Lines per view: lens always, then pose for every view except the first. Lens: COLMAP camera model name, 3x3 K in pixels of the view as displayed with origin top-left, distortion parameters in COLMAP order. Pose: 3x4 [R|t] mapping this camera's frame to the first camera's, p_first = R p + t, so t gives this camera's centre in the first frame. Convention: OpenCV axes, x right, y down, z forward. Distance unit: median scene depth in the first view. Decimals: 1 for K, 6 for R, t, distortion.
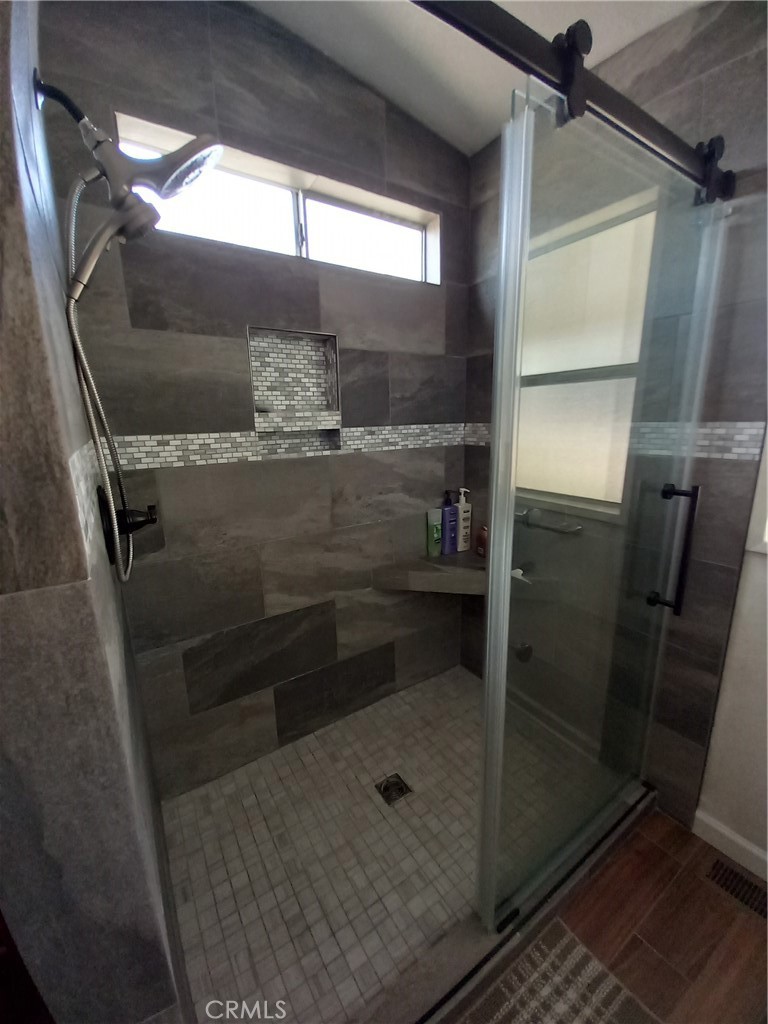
lens RADIAL K [[406.8, 0, 384.6], [0, 406.8, 507.8], [0, 0, 1]] dist [0.006989, -0.007618]
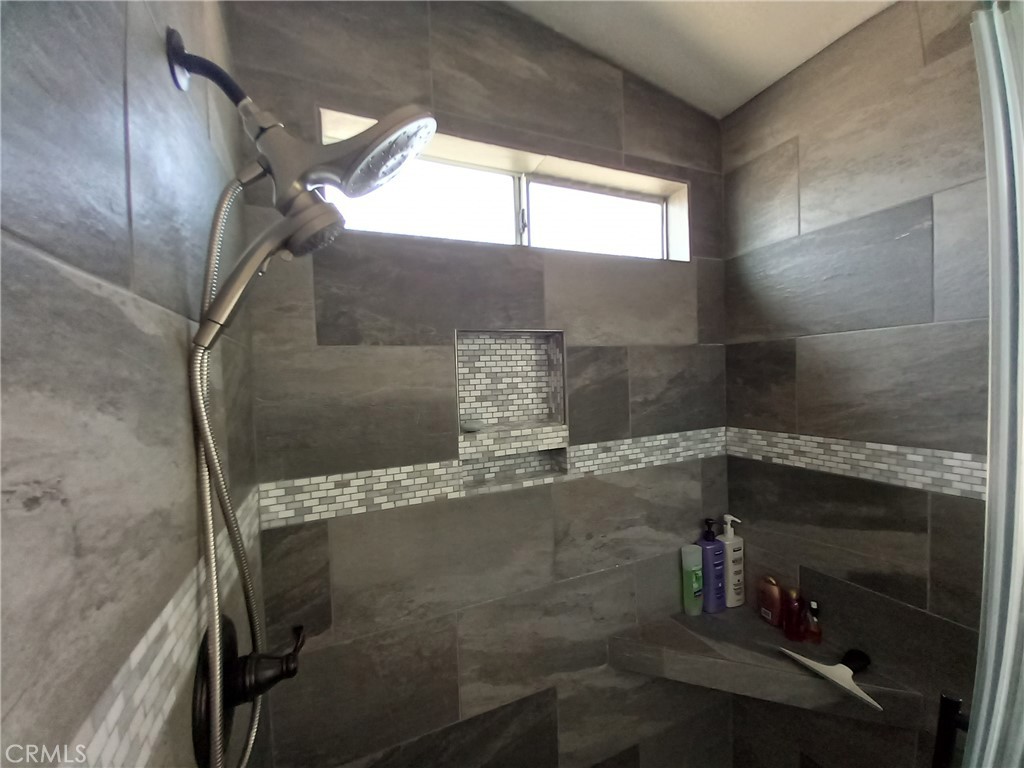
lens RADIAL K [[406.8, 0, 505.4], [0, 406.8, 382.0], [0, 0, 1]] dist [0.006989, -0.007618]
pose [[0.982829, -0.009556, -0.184269, -0.084975], [-0.026753, 0.980726, -0.193550, -0.173196], [0.182567, 0.195156, 0.963630, 0.238705]]
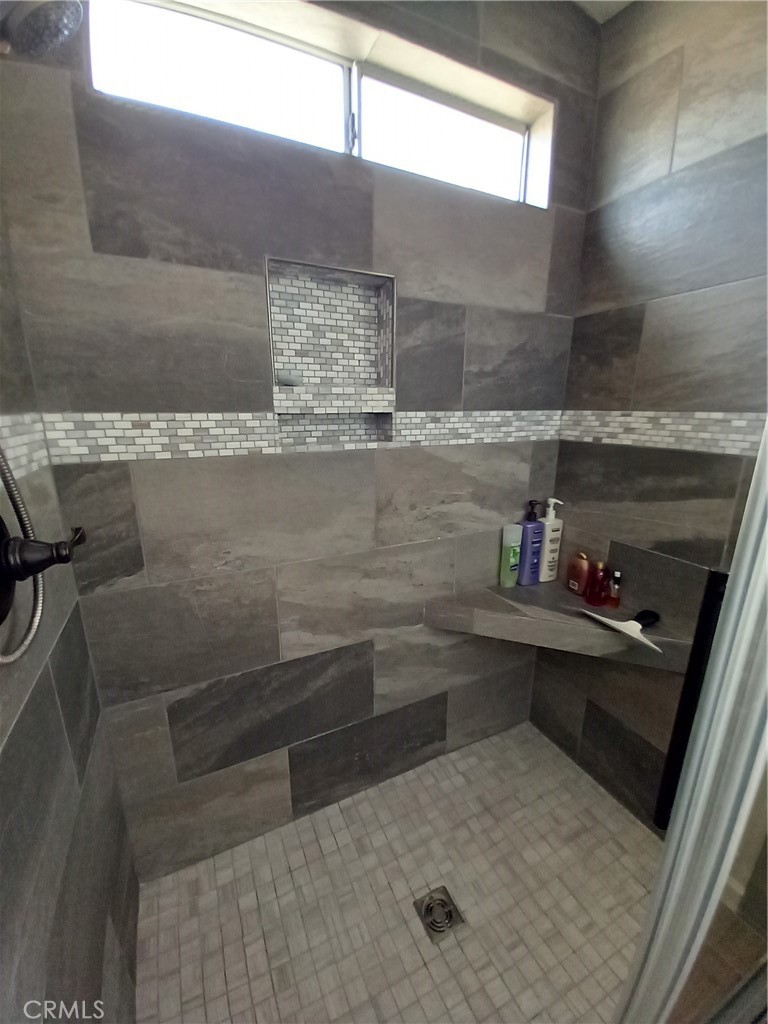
lens RADIAL K [[406.8, 0, 380.0], [0, 406.8, 506.2], [0, 0, 1]] dist [0.006989, -0.007618]
pose [[0.989960, 0.056957, -0.129365, -0.030898], [-0.053584, 0.998130, 0.029413, -0.051645], [0.130798, -0.022185, 0.991161, 0.296332]]
